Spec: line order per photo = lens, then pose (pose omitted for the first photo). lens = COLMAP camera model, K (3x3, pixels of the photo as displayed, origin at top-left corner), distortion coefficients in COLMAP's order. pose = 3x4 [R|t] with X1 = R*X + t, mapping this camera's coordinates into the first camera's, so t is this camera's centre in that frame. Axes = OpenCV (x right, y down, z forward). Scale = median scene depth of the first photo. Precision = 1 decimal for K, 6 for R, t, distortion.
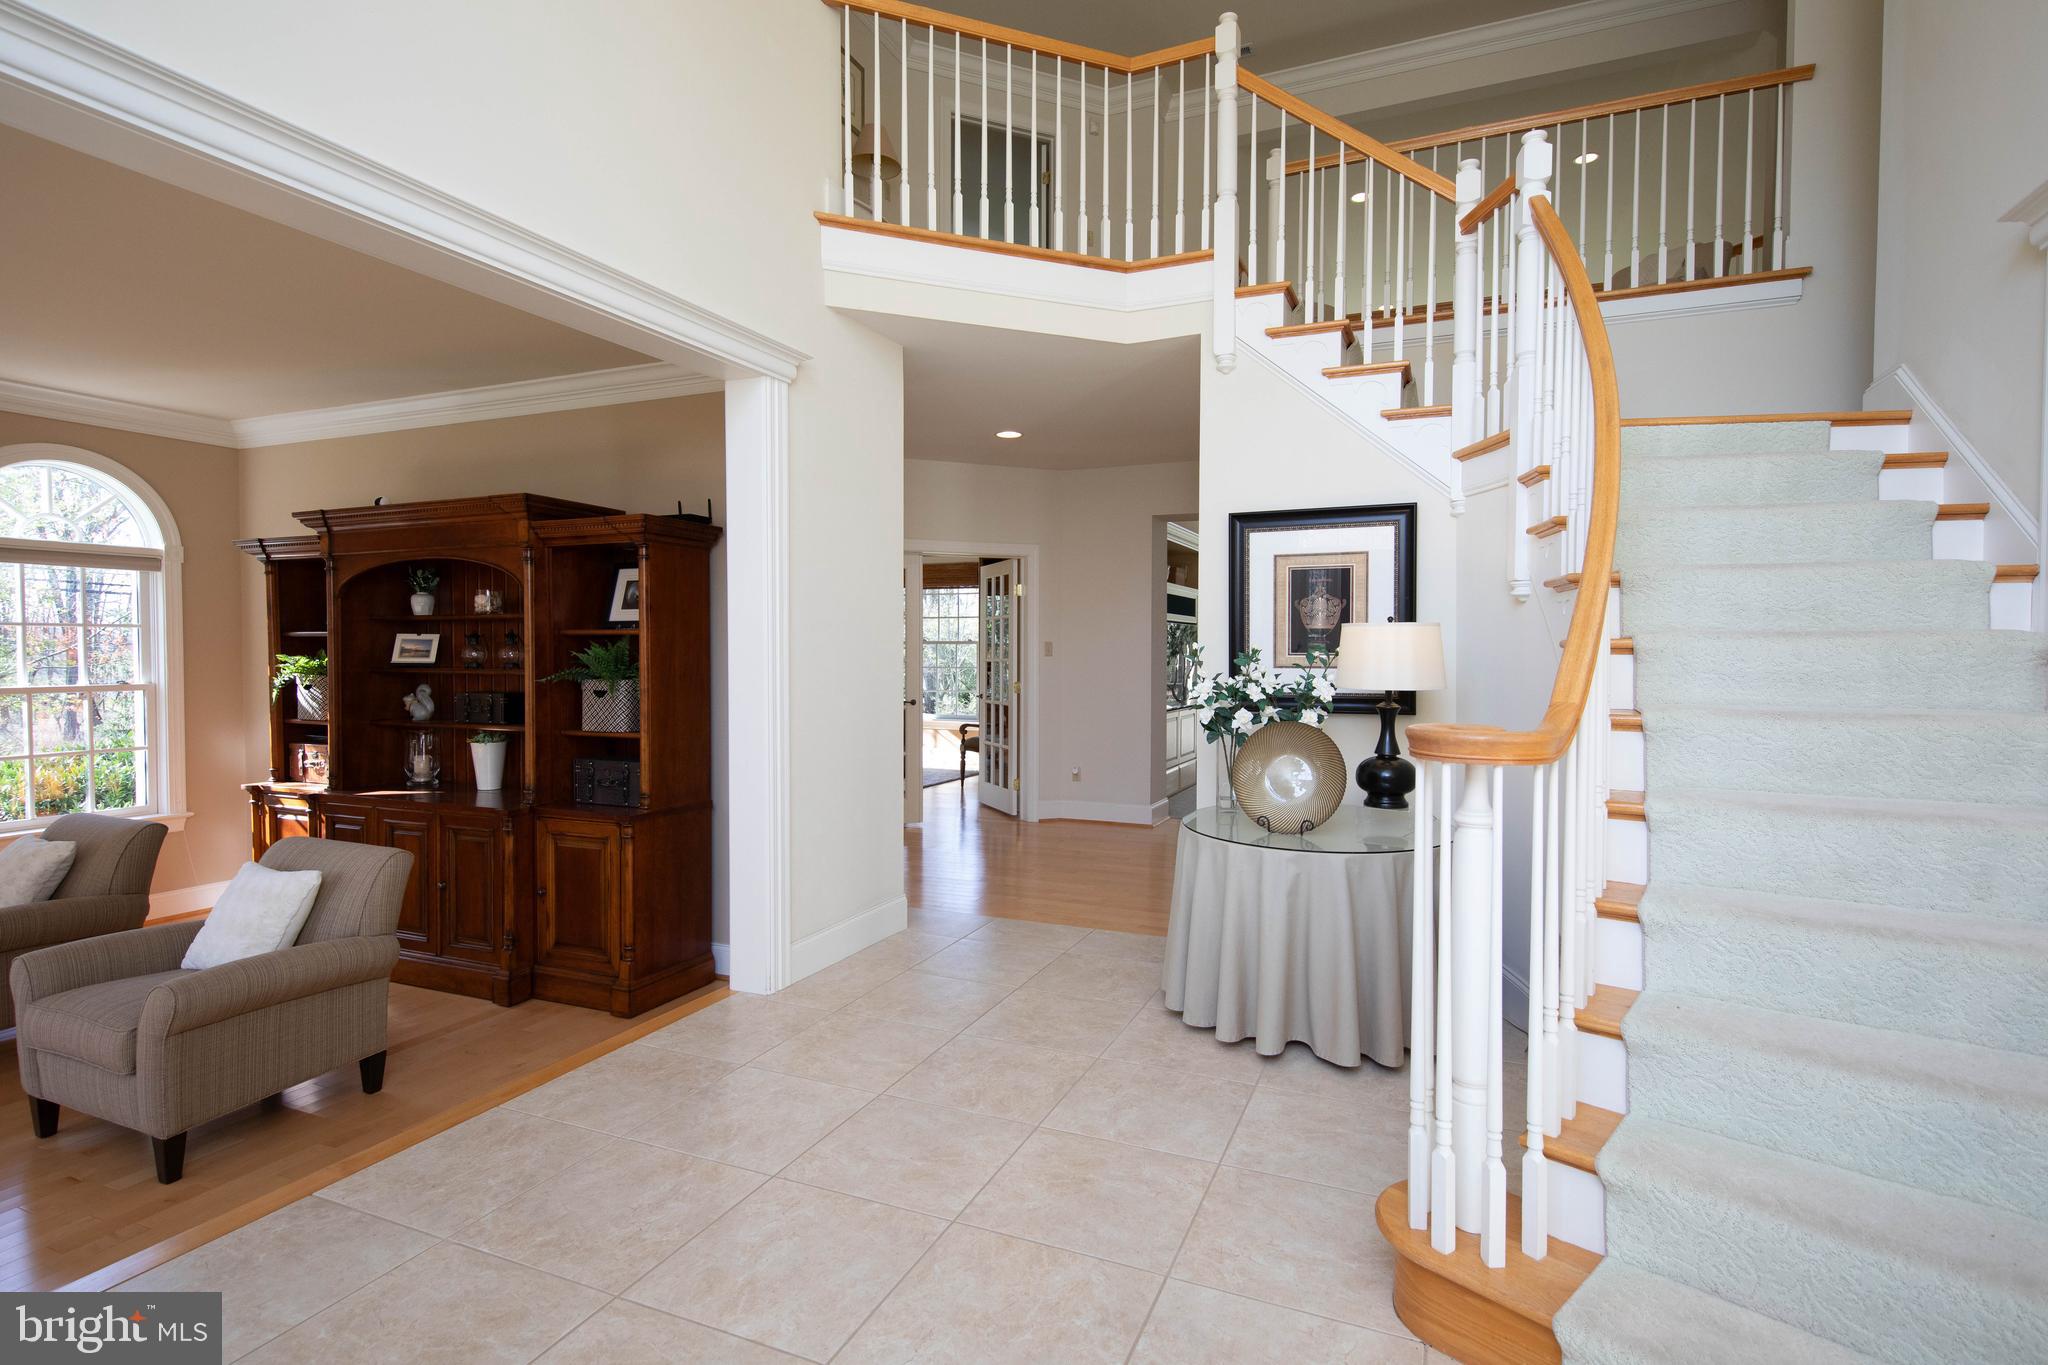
lens RADIAL K [[1033.3, 0, 1024.3], [0, 1033.3, 677.6], [0, 0, 1]] dist [0.015206, -0.002338]
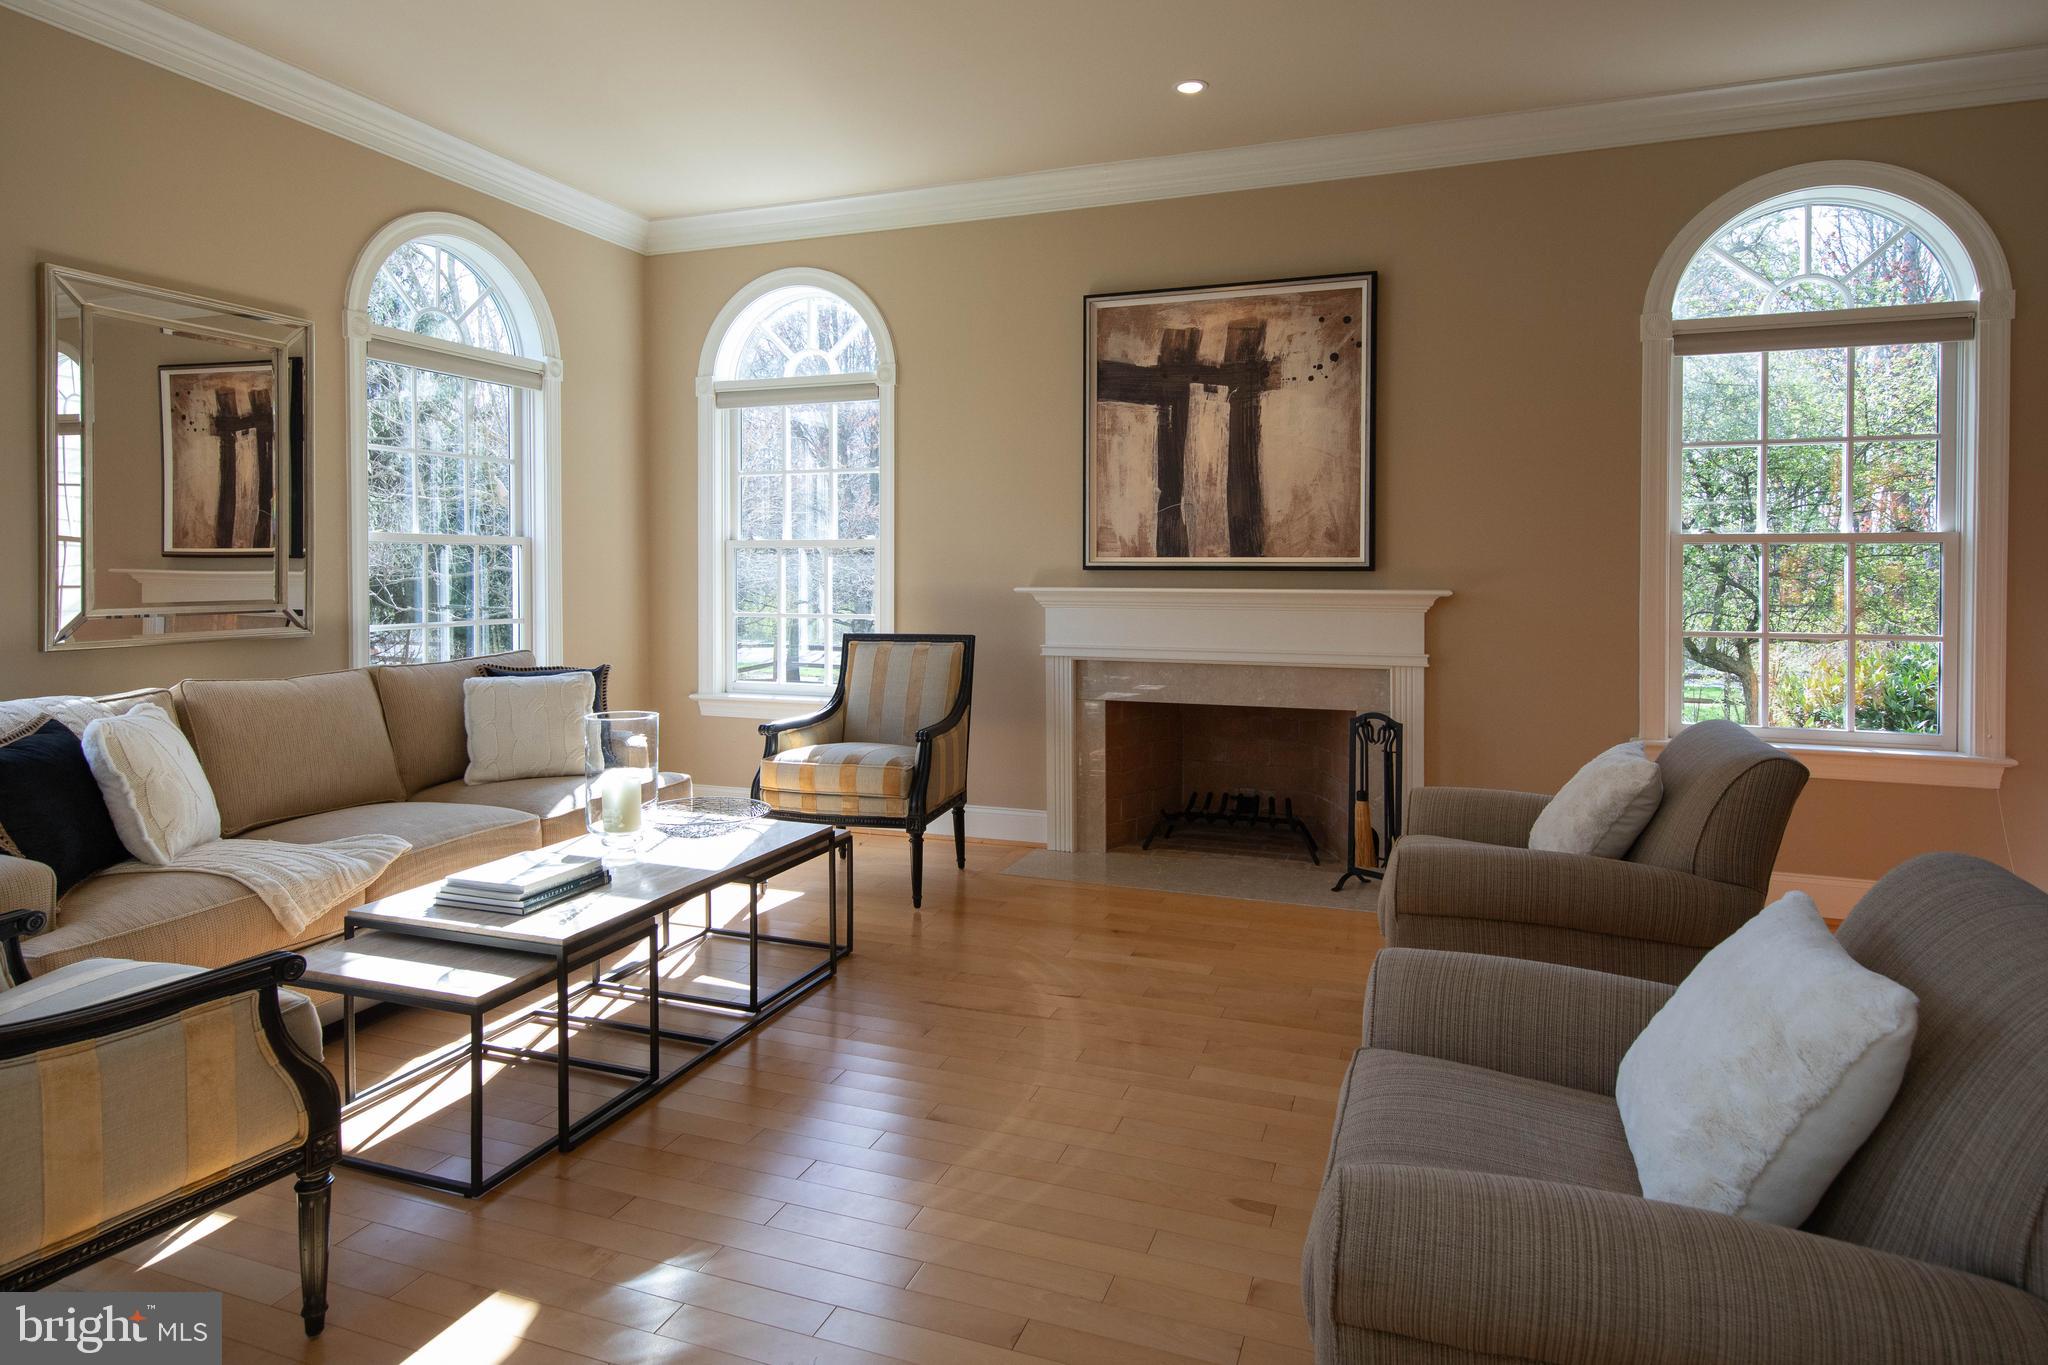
lens RADIAL K [[1143.6, 0, 1042.4], [0, 1143.6, 589.9], [0, 0, 1]] dist [-0.000635, 0.000864]
pose [[0.071464, 0.017229, -0.997294, -0.229210], [-0.030673, 0.999416, 0.015067, 0.045772], [0.996971, 0.029513, 0.071950, 0.446558]]
